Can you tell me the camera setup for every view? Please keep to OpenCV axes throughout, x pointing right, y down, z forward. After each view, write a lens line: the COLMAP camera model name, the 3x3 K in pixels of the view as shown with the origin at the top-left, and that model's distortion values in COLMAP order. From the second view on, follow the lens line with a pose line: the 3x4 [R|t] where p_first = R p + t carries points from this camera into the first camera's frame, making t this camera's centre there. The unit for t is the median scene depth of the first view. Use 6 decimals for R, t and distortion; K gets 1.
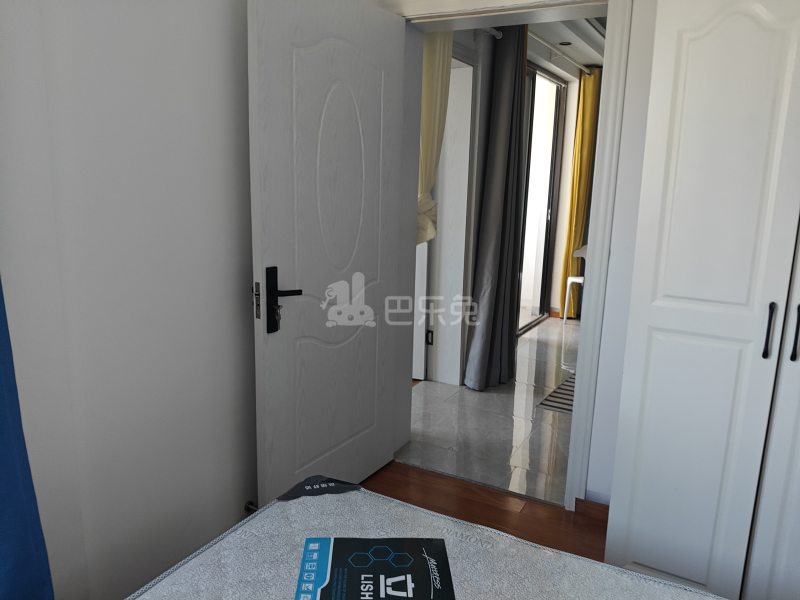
lens RADIAL K [[622.0, 0, 400.0], [0, 622.0, 300.0], [0, 0, 1]] dist [0.002880, -0.000013]
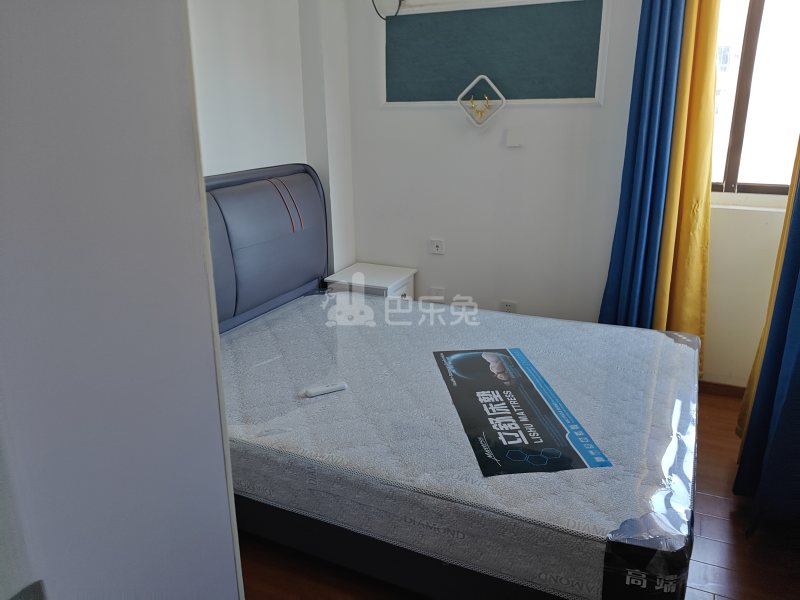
lens RADIAL K [[622.0, 0, 400.0], [0, 622.0, 300.0], [0, 0, 1]] dist [0.002880, -0.000013]
pose [[-0.997767, -0.003513, -0.066693, 0.310497], [-0.035310, 0.875377, 0.482150, -0.396034], [0.056687, 0.483428, -0.873547, 1.962029]]
